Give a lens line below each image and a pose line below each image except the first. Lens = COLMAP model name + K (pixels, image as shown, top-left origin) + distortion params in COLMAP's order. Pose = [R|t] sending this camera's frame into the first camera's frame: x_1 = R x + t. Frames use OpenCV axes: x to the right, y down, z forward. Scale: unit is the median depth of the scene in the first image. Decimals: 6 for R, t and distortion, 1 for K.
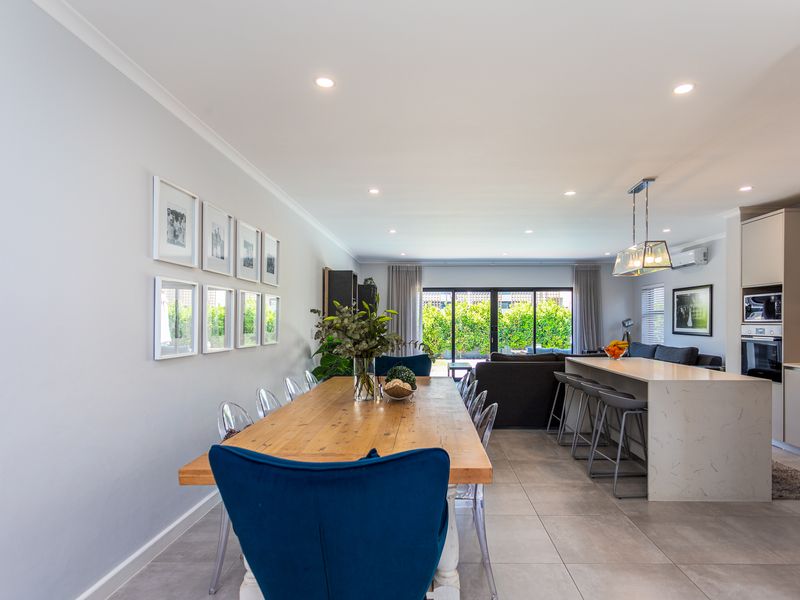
lens RADIAL K [[438.6, 0, 434.5], [0, 438.6, 322.4], [0, 0, 1]] dist [-0.002808, 0.006746]
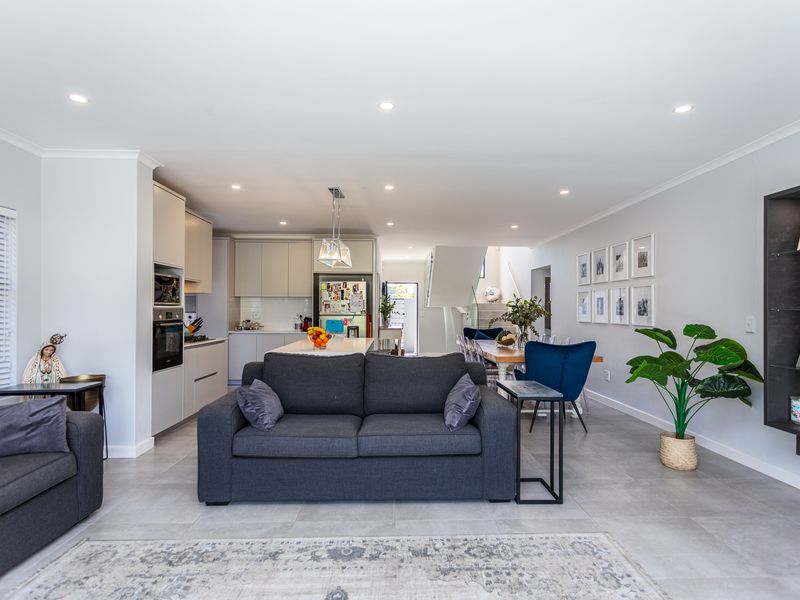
lens RADIAL K [[438.6, 0, 402.6], [0, 438.6, 305.8], [0, 0, 1]] dist [-0.002808, 0.006746]
pose [[-0.999792, -0.004417, -0.019913, 0.175942], [-0.004307, 0.999975, -0.005530, 0.002483], [0.019937, -0.005443, -0.999786, 1.235057]]
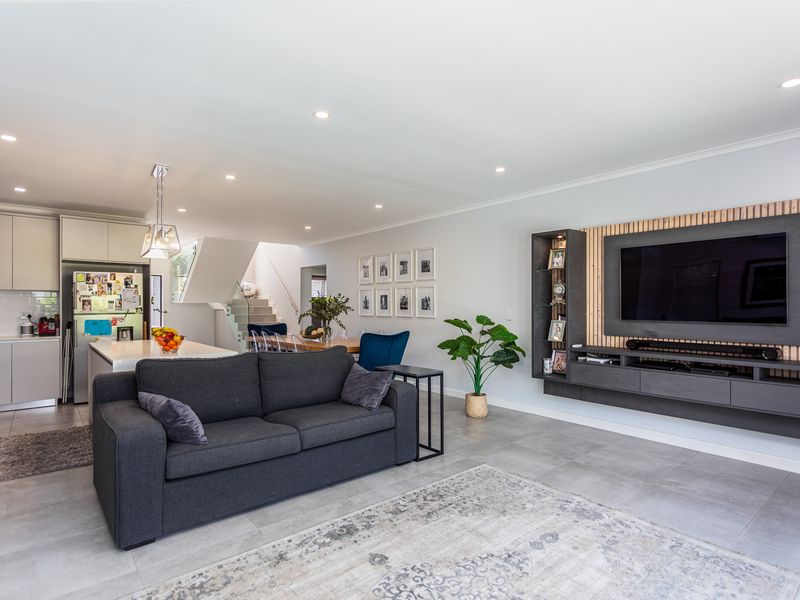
lens RADIAL K [[438.6, 0, 403.2], [0, 438.6, 305.3], [0, 0, 1]] dist [-0.002808, 0.006746]
pose [[-0.772080, 0.001758, -0.635523, 0.383668], [-0.000553, 0.999994, 0.003439, 0.000279], [0.635525, 0.003007, -0.772074, 1.213002]]
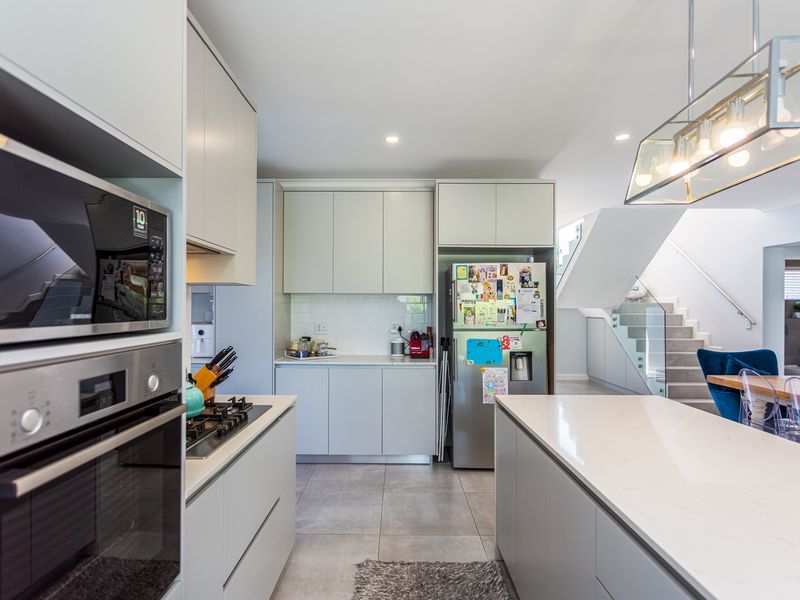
lens RADIAL K [[438.6, 0, 399.9], [0, 438.6, 302.2], [0, 0, 1]] dist [-0.002808, 0.006746]
pose [[-0.999999, -0.001242, -0.001034, 0.401574], [-0.001235, 0.999975, -0.006895, -0.008756], [0.001042, -0.006894, -0.999976, 0.753716]]
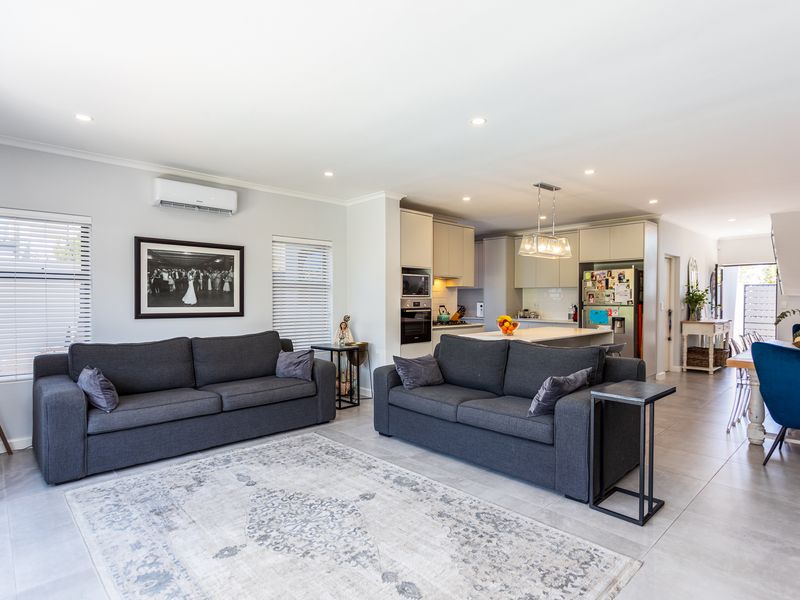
lens RADIAL K [[438.6, 0, 400.4], [0, 438.6, 307.7], [0, 0, 1]] dist [-0.002808, 0.006746]
pose [[-0.683829, -0.015869, 0.729469, -0.086112], [0.002102, 0.999716, 0.023719, 0.000240], [-0.729639, 0.017753, -0.683602, 1.209687]]
